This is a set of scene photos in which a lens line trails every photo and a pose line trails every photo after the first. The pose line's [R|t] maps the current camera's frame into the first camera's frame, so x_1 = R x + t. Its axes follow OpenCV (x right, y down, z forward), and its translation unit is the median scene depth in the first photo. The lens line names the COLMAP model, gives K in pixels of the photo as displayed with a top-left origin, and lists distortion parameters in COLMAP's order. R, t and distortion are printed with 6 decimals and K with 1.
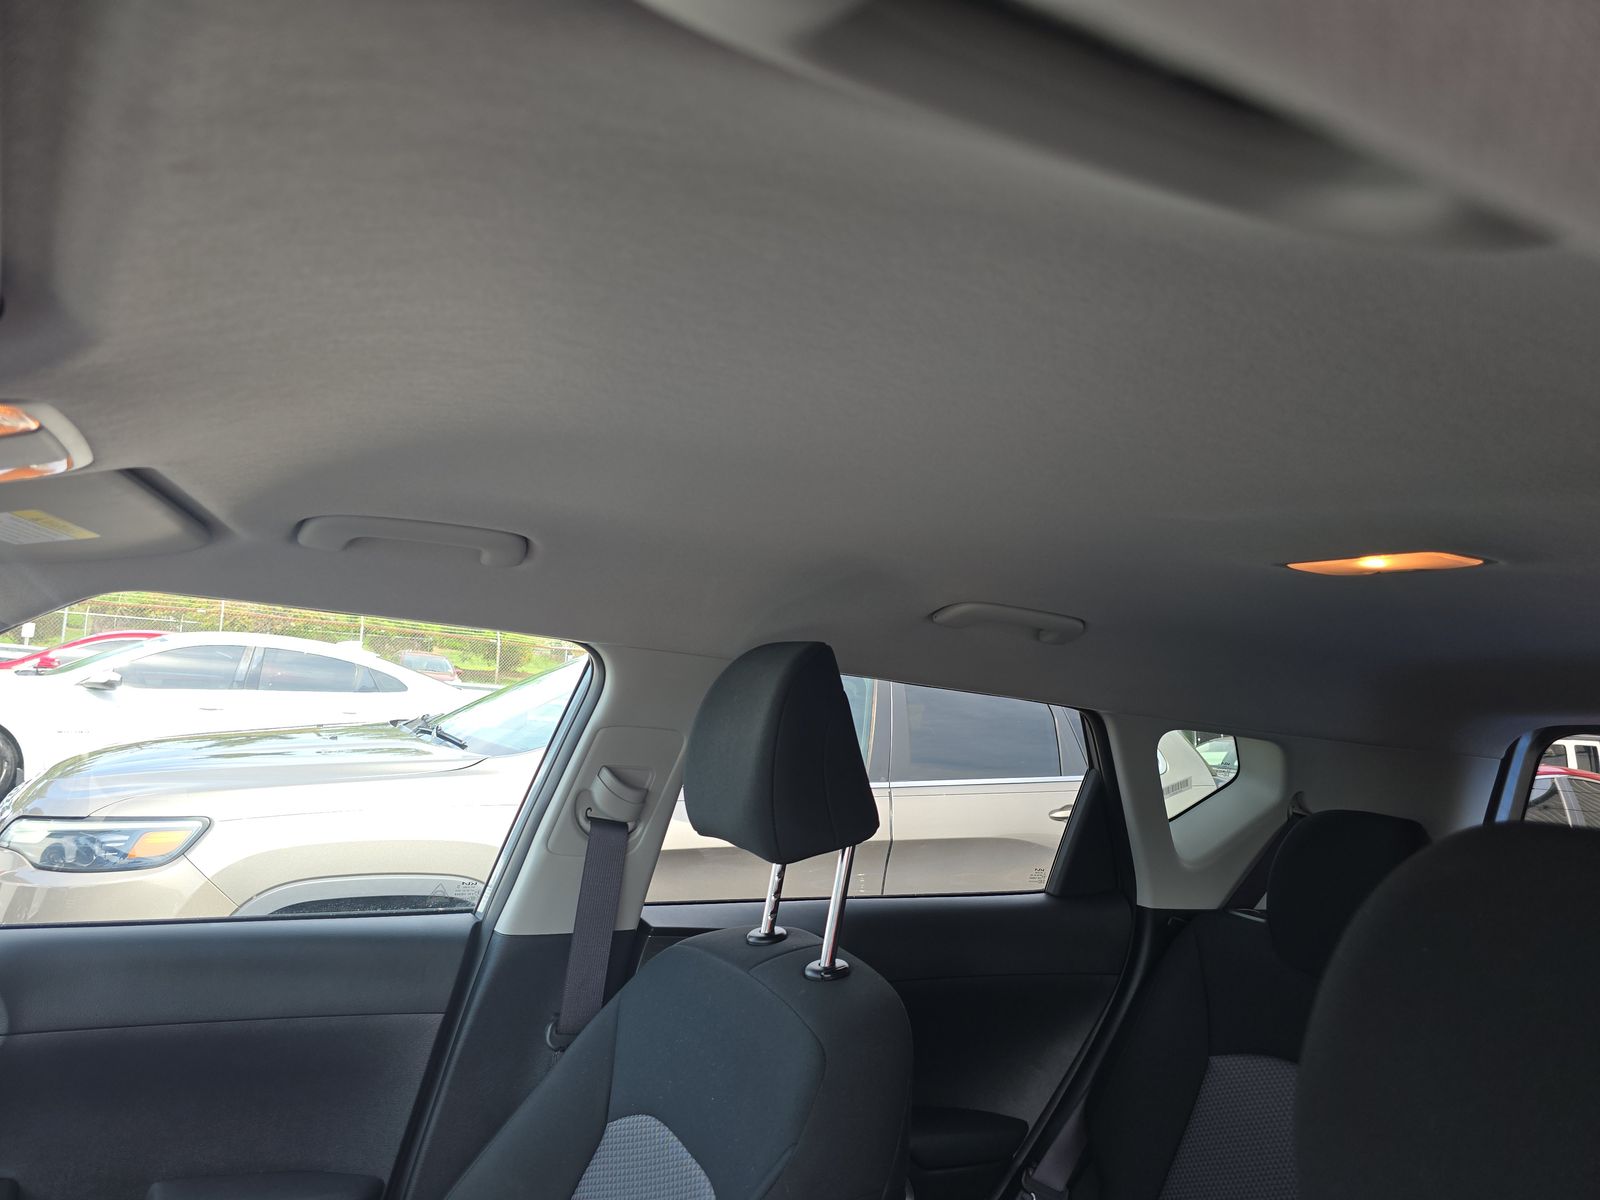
lens RADIAL K [[1104.6, 0, 800.0], [0, 1104.6, 600.0], [0, 0, 1]] dist [0.028151, -0.000137]
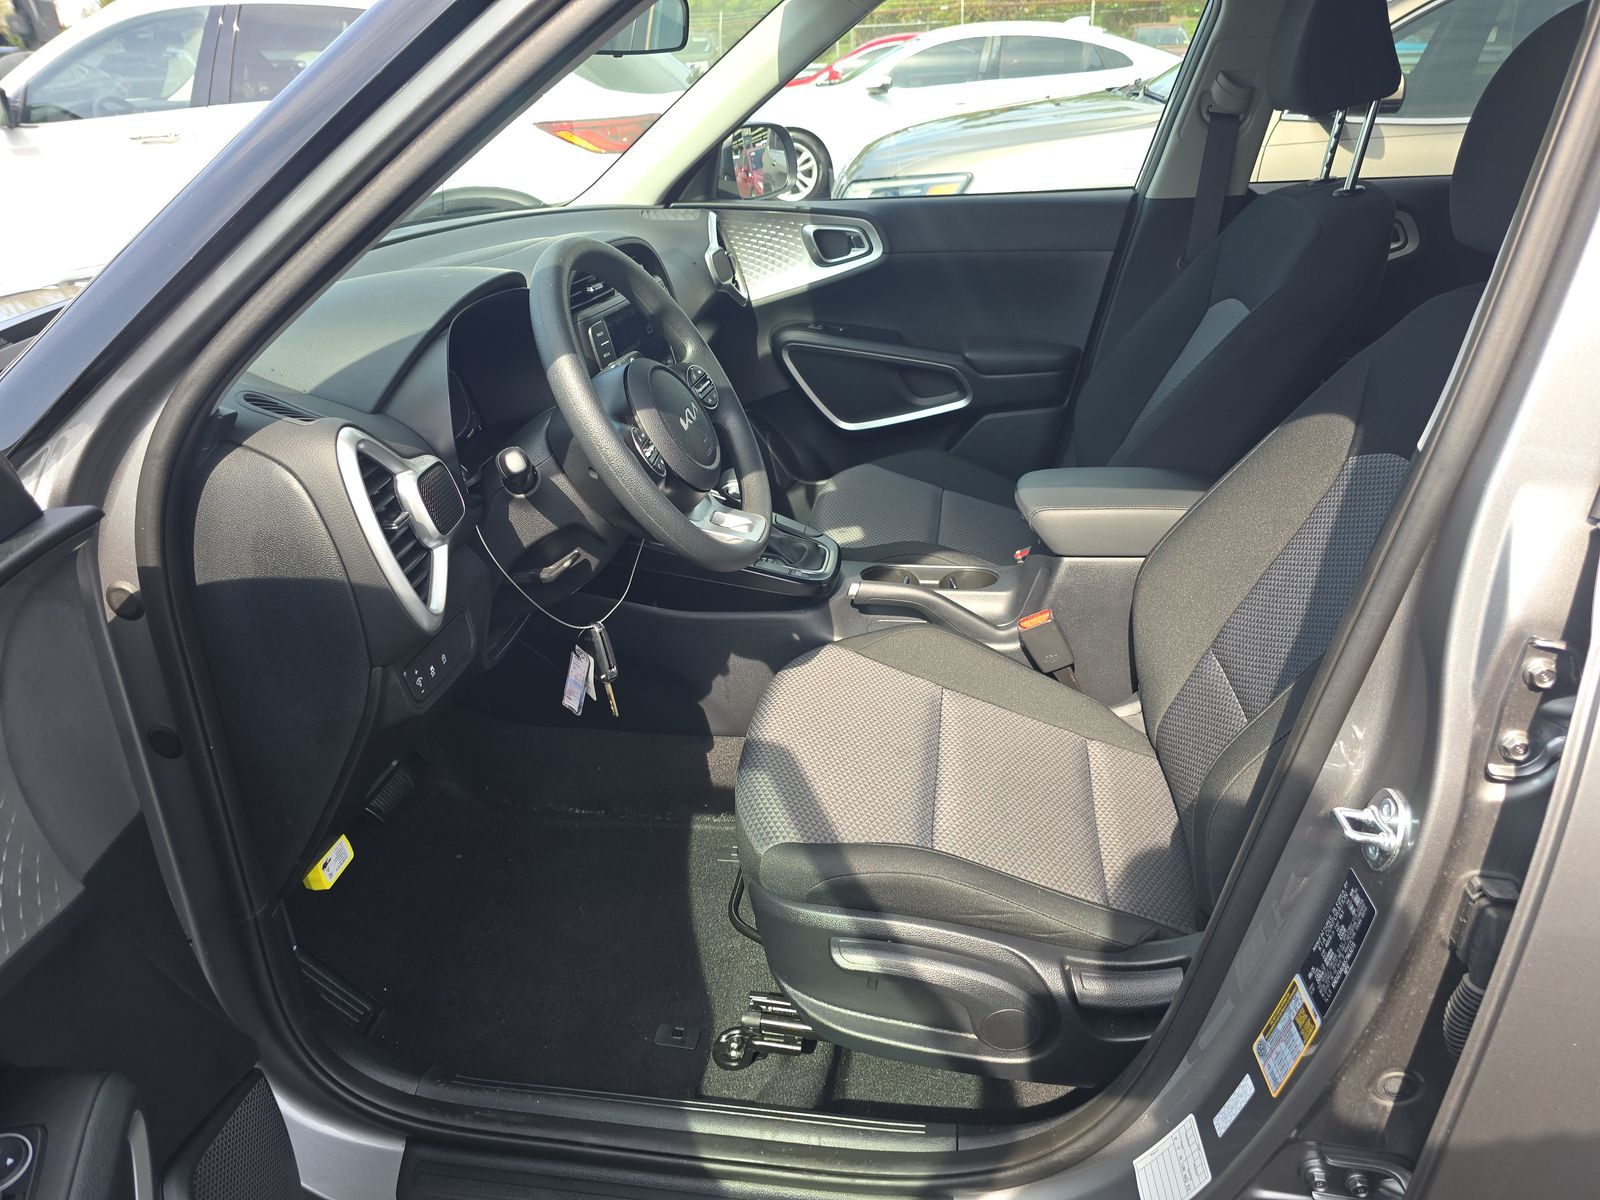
lens RADIAL K [[1104.6, 0, 800.0], [0, 1104.6, 600.0], [0, 0, 1]] dist [0.028151, -0.000137]
pose [[0.813461, 0.158637, -0.559567, 0.089118], [0.143231, 0.877817, 0.457080, 0.004007], [0.563707, -0.451964, 0.691348, -0.183496]]
